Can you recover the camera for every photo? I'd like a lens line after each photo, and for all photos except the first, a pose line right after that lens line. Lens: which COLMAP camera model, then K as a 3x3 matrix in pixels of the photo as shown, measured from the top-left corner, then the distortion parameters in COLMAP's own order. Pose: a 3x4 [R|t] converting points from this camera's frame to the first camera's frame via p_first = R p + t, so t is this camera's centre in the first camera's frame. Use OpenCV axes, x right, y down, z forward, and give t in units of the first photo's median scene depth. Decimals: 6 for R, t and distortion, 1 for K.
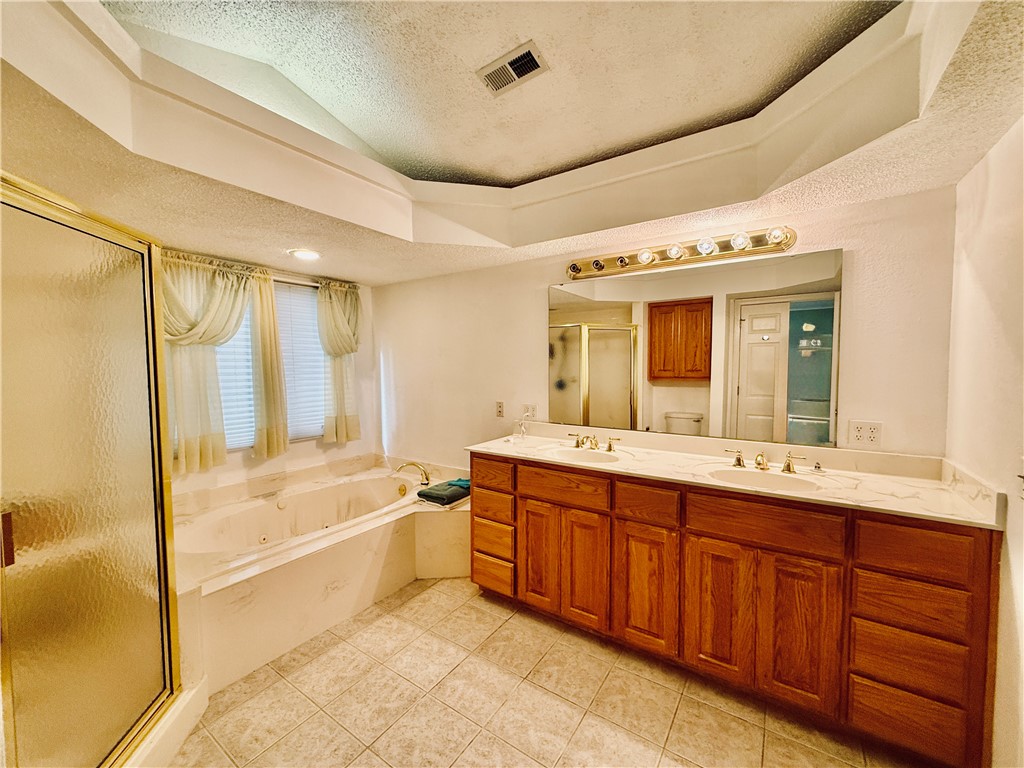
lens RADIAL K [[405.6, 0, 512.4], [0, 405.6, 382.9], [0, 0, 1]] dist [-0.002111, -0.000298]
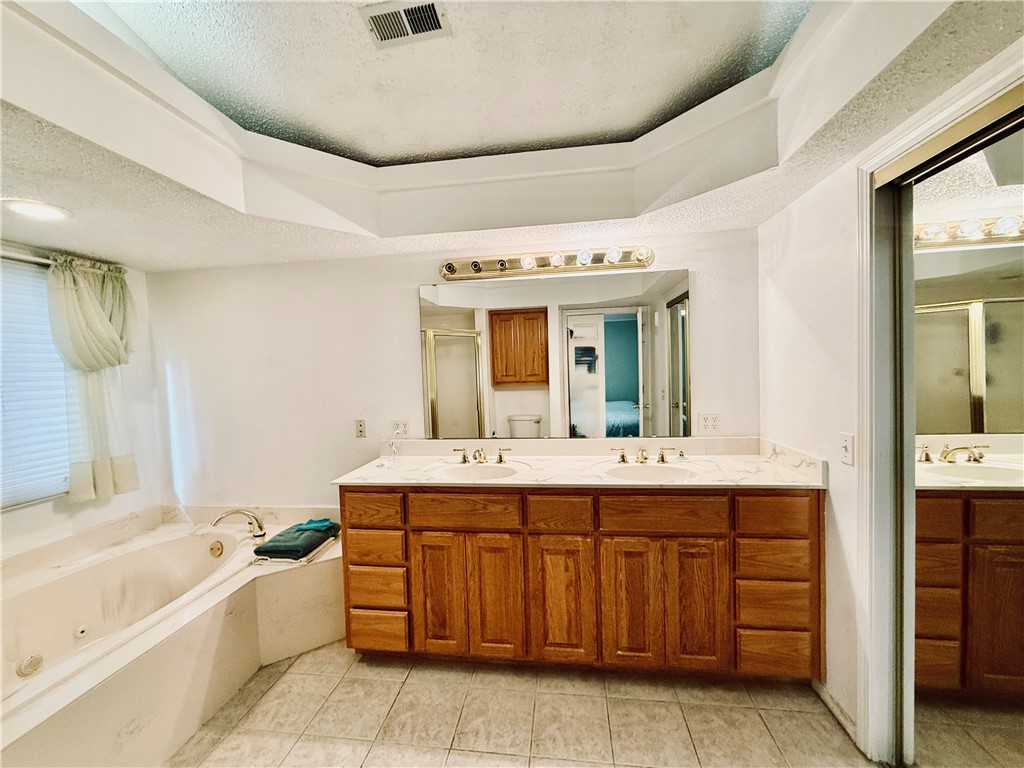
lens RADIAL K [[405.6, 0, 512.4], [0, 405.6, 382.9], [0, 0, 1]] dist [-0.002111, -0.000298]
pose [[0.895521, -0.040064, 0.443212, -0.156502], [0.047627, 0.998848, -0.005941, -0.012490], [-0.442463, 0.026429, 0.896397, 0.138203]]
